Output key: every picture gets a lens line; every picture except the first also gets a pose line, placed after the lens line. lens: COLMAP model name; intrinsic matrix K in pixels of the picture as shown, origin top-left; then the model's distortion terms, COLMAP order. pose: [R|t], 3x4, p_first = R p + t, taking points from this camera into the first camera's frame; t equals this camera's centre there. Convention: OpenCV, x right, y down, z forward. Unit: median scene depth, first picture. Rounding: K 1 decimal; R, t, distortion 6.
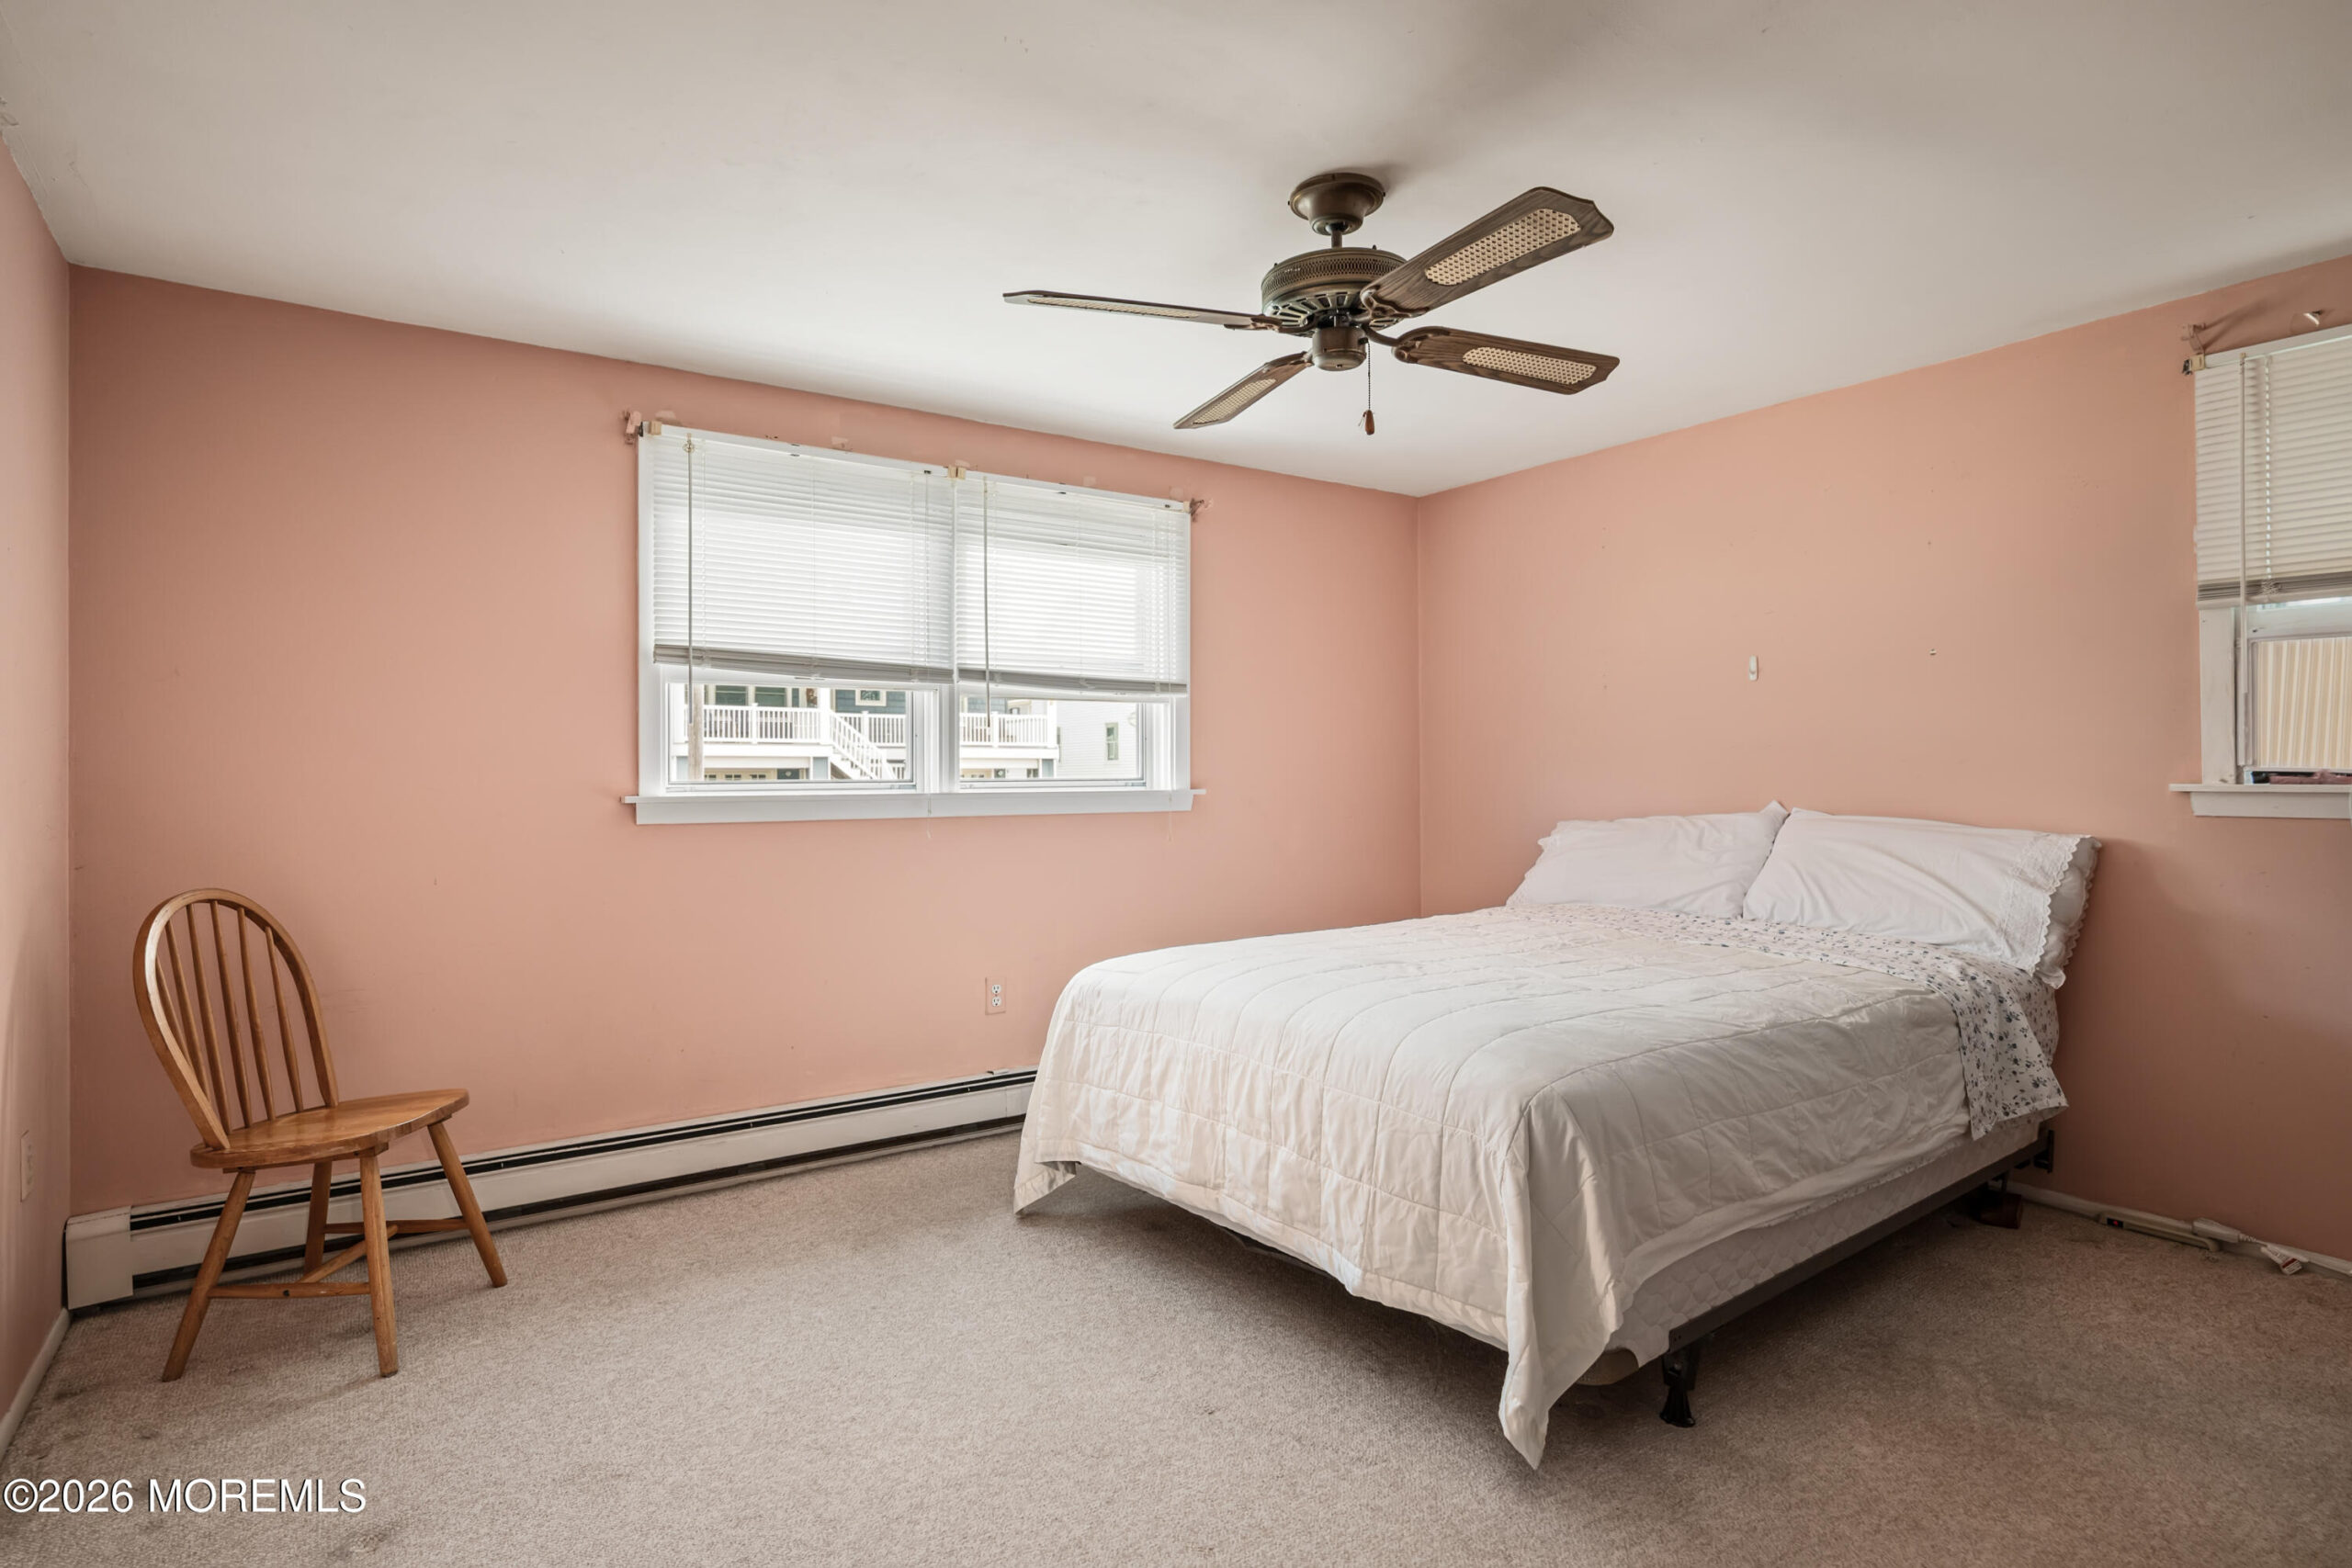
lens RADIAL K [[1176.6, 0, 1169.6], [0, 1176.6, 780.1], [0, 0, 1]] dist [0.001681, 0.000718]
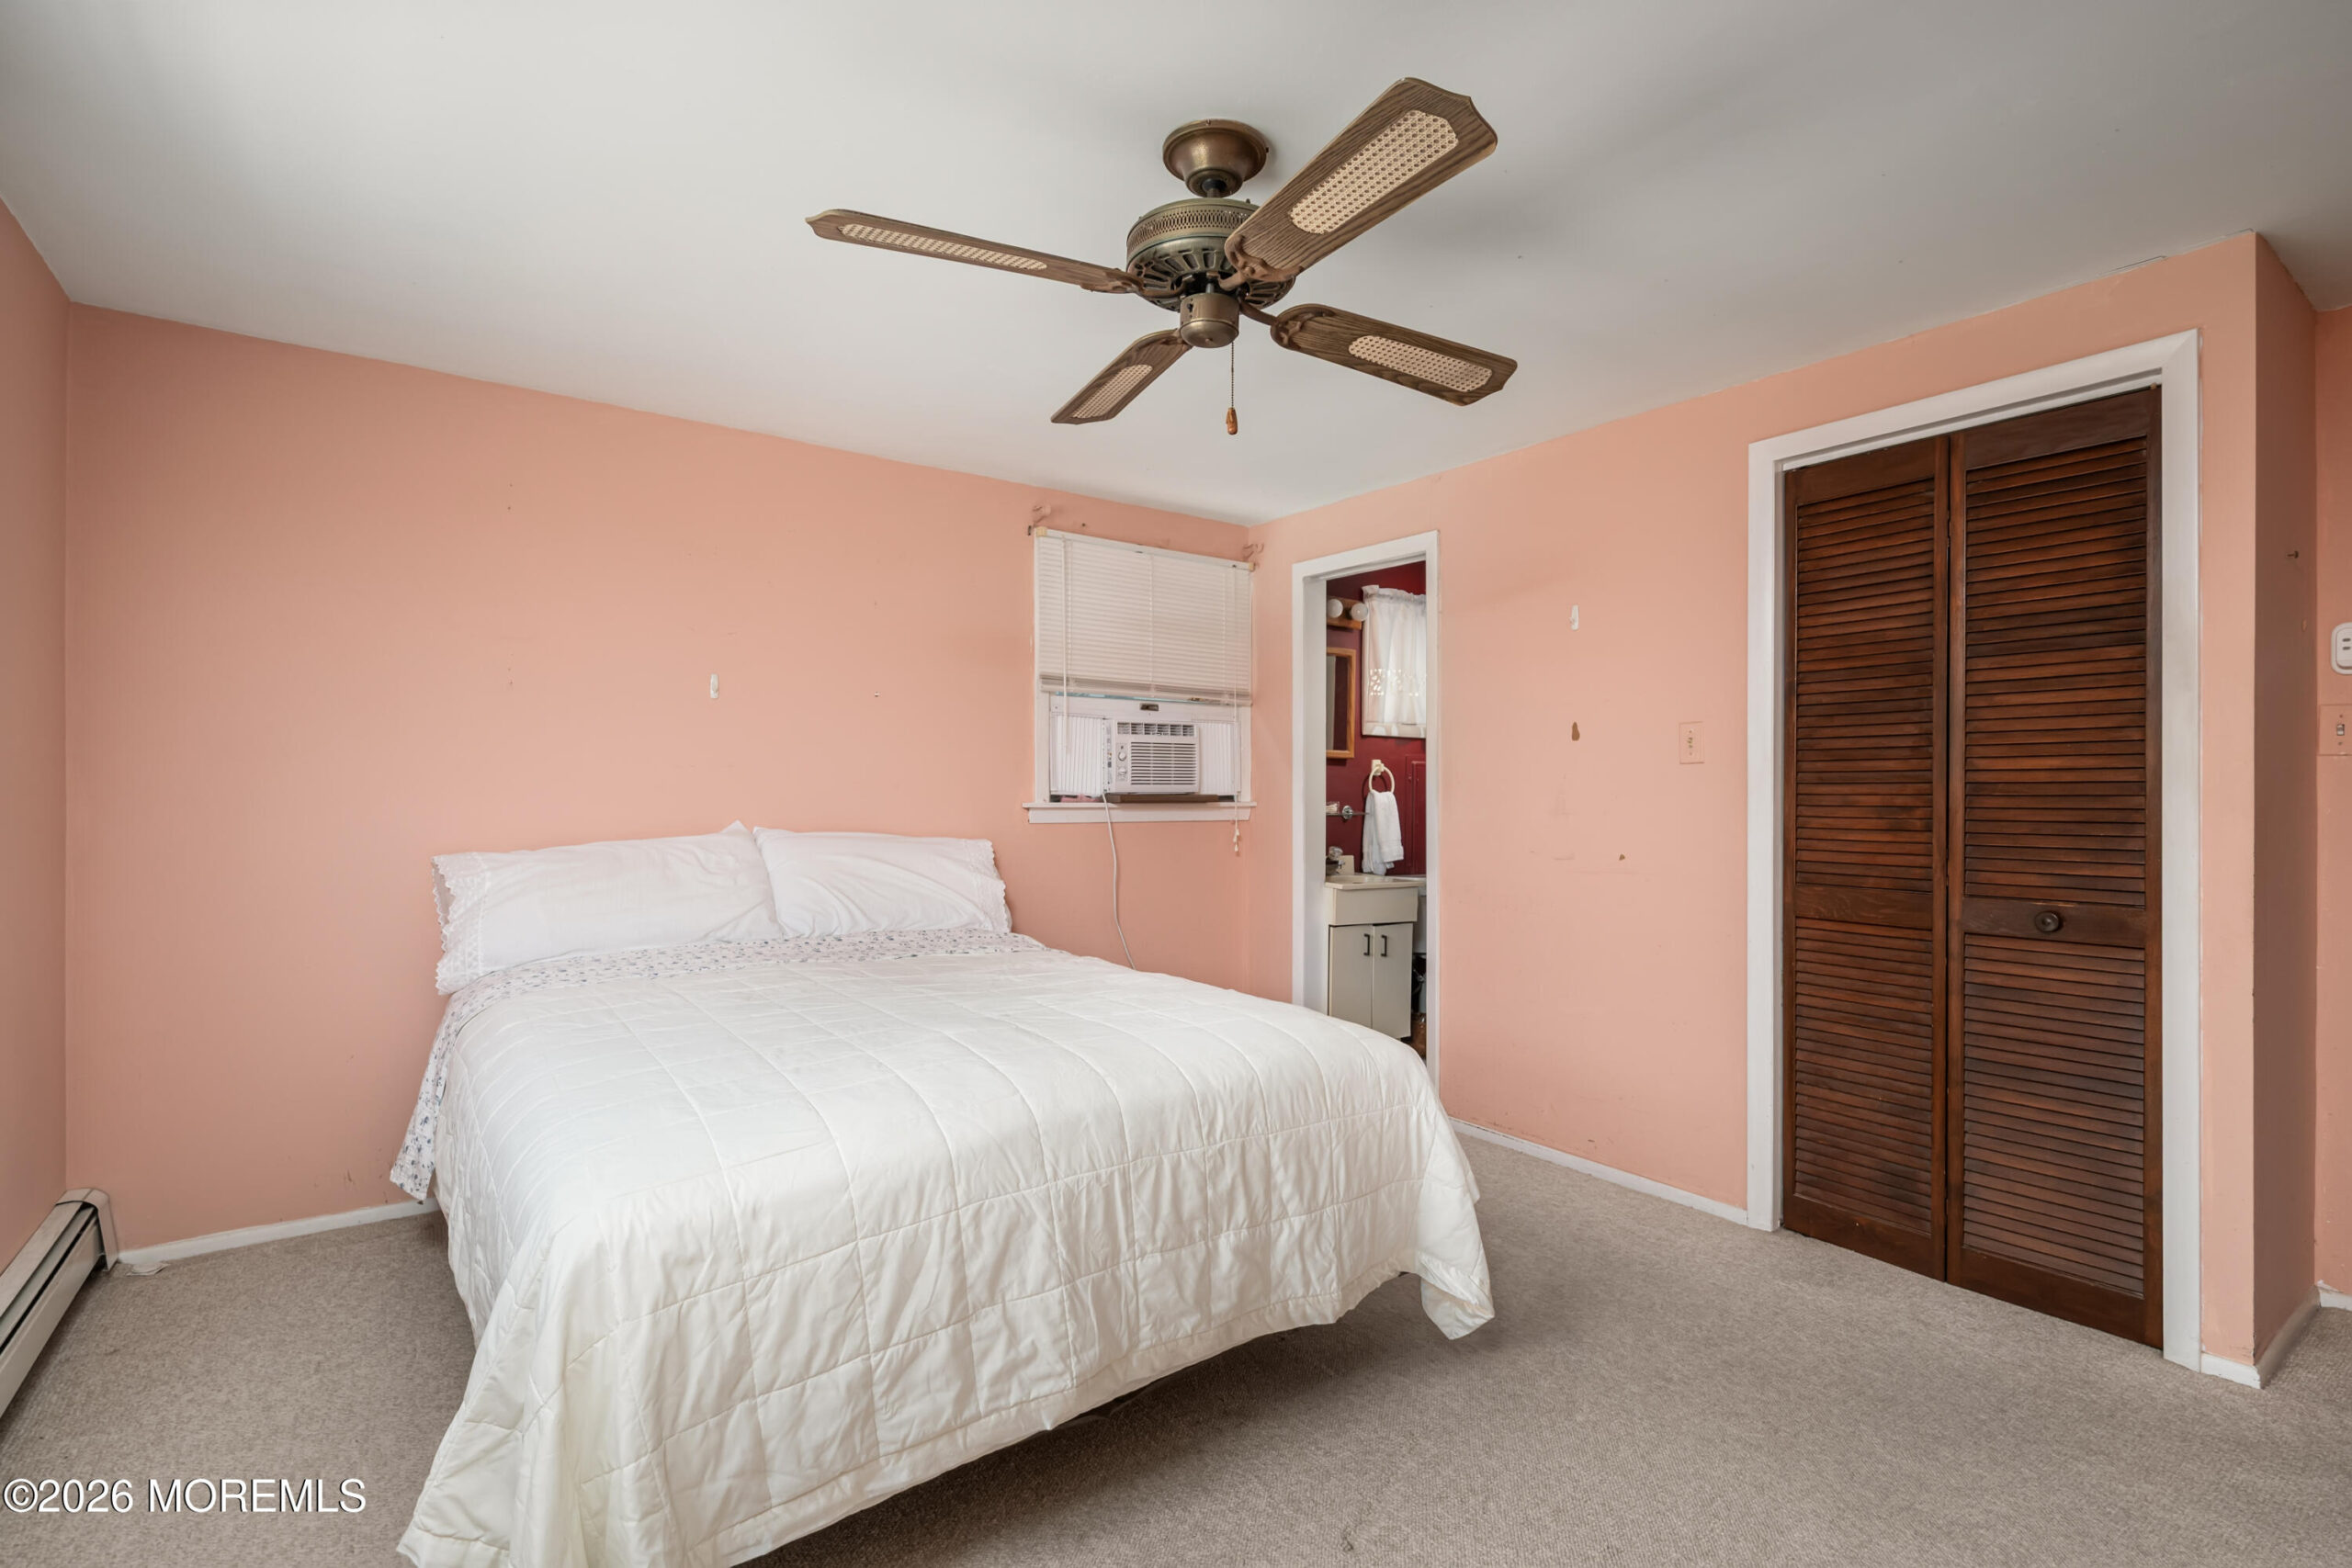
lens RADIAL K [[1093.2, 0, 1168.3], [0, 1093.2, 793.5], [0, 0, 1]] dist [0.005152, -0.000739]
pose [[-0.015281, 0.005709, 0.999867, -0.594365], [-0.001719, 0.999982, -0.005736, -0.000597], [-0.999882, -0.001806, -0.015271, 0.901567]]
